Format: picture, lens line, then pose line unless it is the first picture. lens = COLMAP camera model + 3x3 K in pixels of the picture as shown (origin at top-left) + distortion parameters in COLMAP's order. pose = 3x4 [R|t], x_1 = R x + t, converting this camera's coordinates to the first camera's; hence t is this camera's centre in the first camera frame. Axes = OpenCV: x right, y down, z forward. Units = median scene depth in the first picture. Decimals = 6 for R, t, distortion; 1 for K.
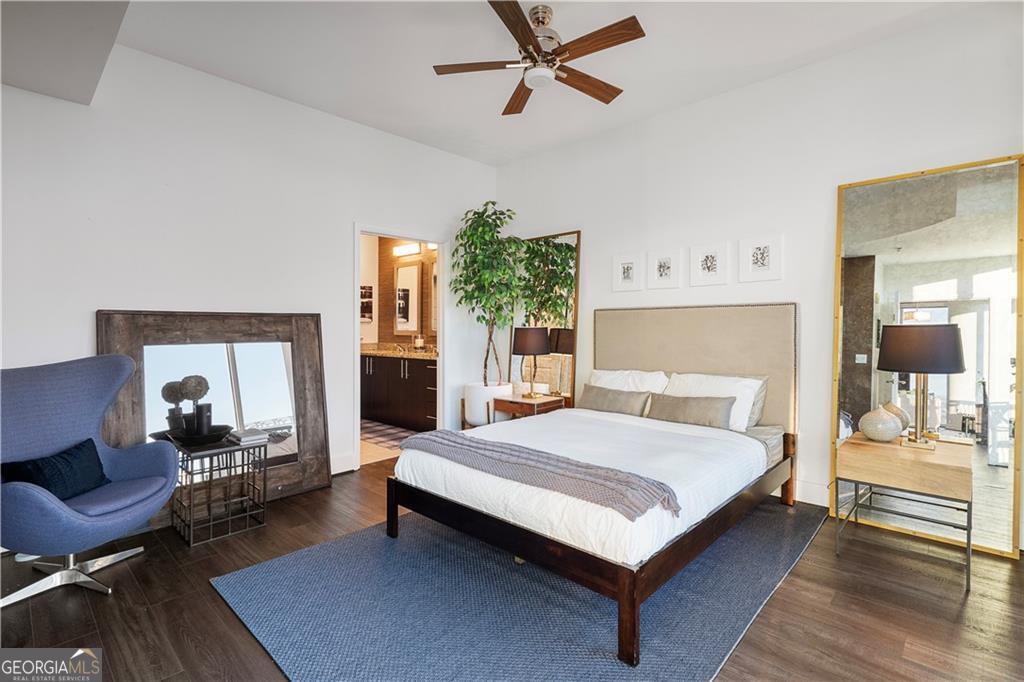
lens RADIAL K [[481.3, 0, 507.9], [0, 481.3, 328.9], [0, 0, 1]] dist [-0.003348, -0.000254]
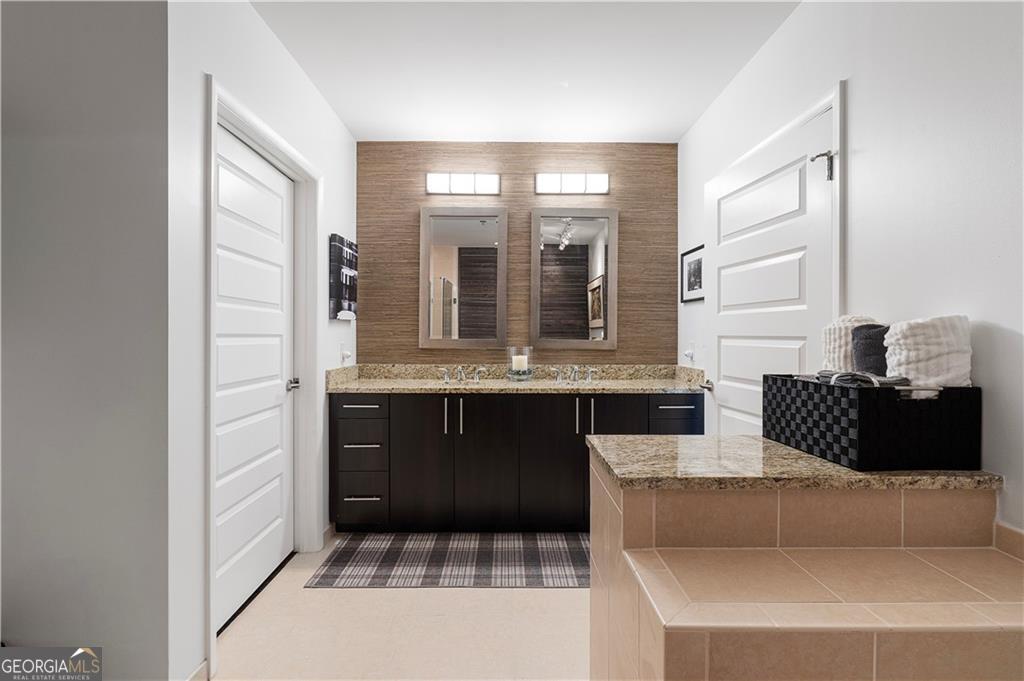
lens RADIAL K [[478.5, 0, 488.4], [0, 478.5, 315.5], [0, 0, 1]] dist [-0.003742, -0.000043]
pose [[0.743383, 0.032114, 0.668095, -0.503885], [-0.008463, 0.999218, -0.038614, -0.002714], [-0.668813, 0.023051, 0.743073, 0.571800]]
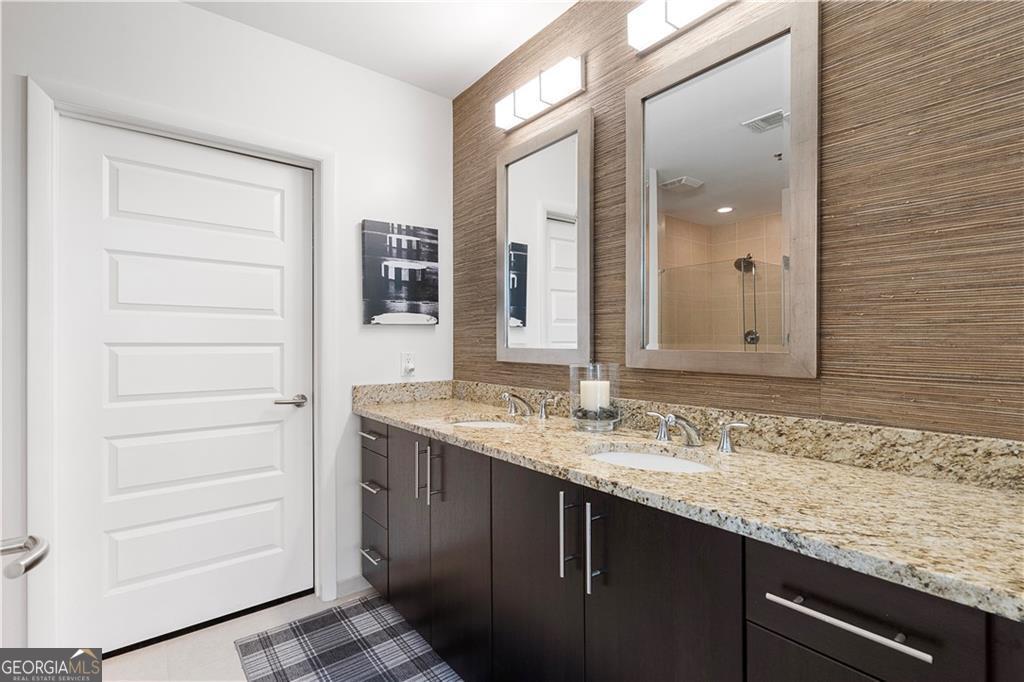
lens RADIAL K [[469.6, 0, 506.2], [0, 469.6, 332.6], [0, 0, 1]] dist [-0.002083, 0.000324]
pose [[0.987969, -0.005049, -0.154568, -0.175231], [0.002248, 0.999830, -0.018295, -0.001884], [0.154634, 0.017727, 0.987813, 0.655760]]
